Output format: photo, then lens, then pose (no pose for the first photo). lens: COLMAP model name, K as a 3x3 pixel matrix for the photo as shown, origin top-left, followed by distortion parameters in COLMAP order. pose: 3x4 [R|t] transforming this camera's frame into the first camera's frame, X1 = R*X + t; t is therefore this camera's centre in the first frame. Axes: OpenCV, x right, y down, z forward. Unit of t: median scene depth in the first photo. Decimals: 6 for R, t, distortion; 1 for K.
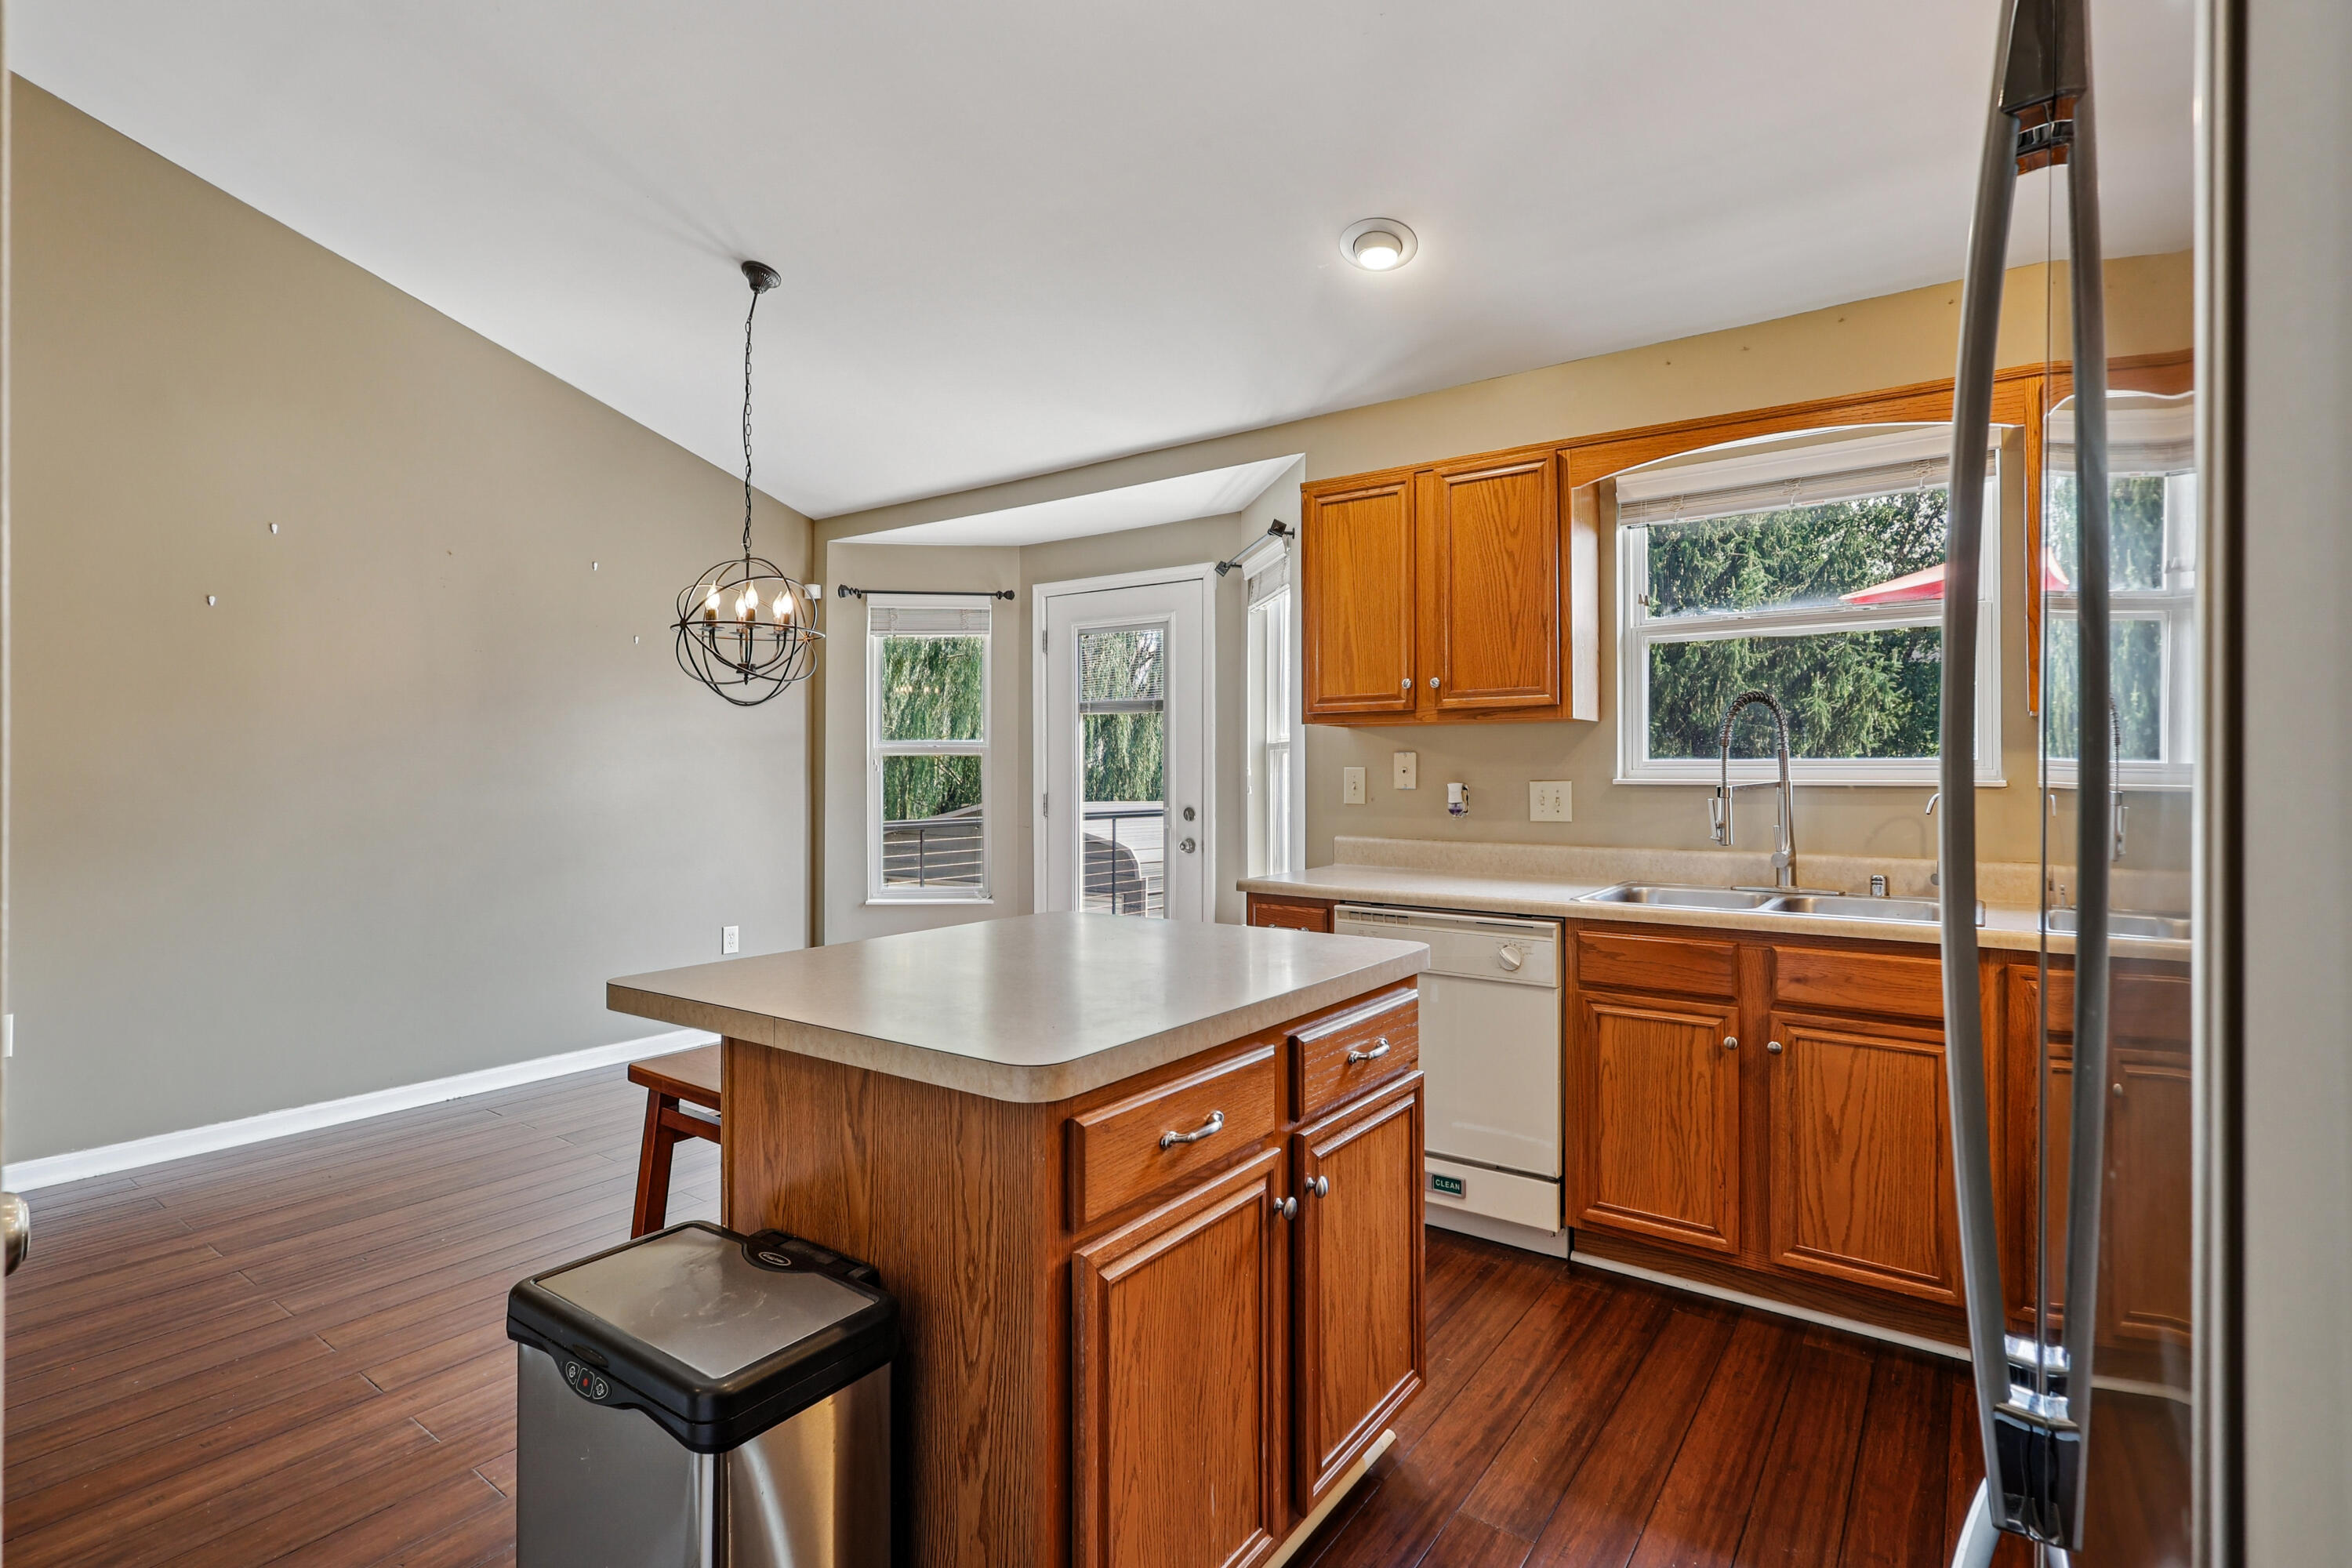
lens RADIAL K [[1122.4, 0, 1169.3], [0, 1122.4, 766.9], [0, 0, 1]] dist [-0.001700, 0.002500]
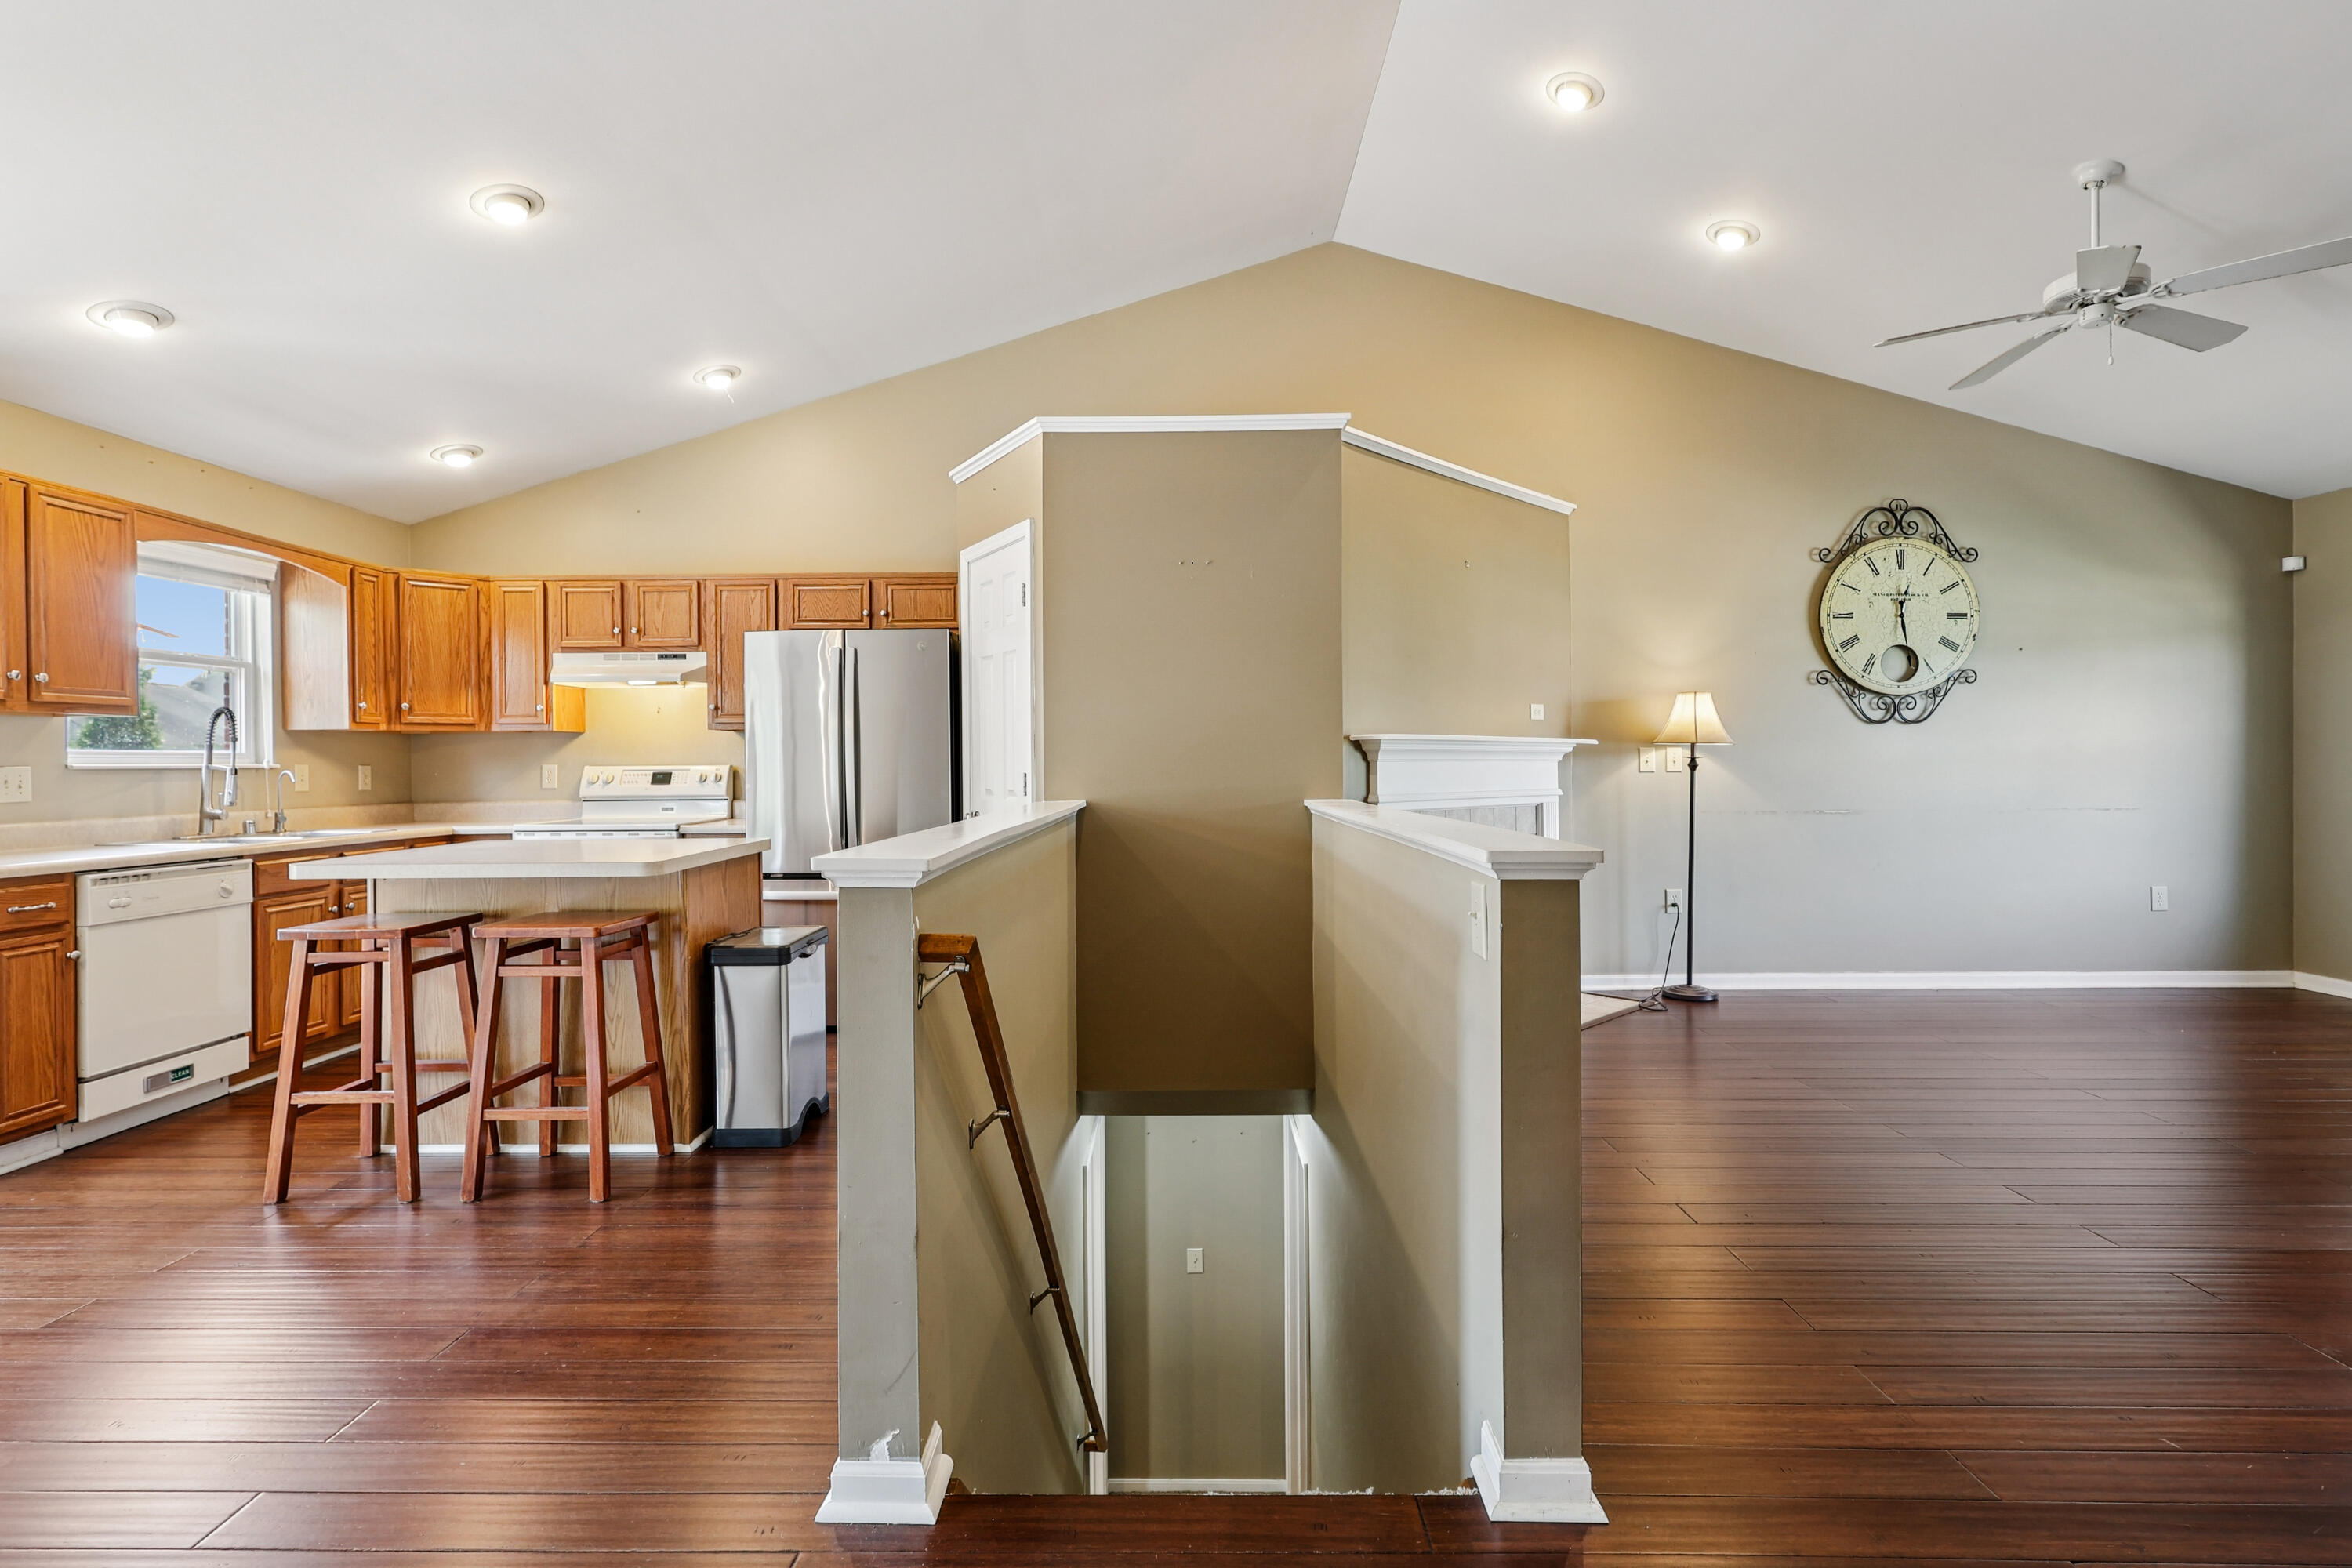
lens RADIAL K [[1122.4, 0, 1168.4], [0, 1122.4, 768.2], [0, 0, 1]] dist [-0.001700, 0.002500]
pose [[-0.572977, 0.002577, 0.819568, -1.267173], [0.007170, 0.999973, 0.001868, 0.020438], [-0.819540, 0.006946, -0.572979, 0.691771]]
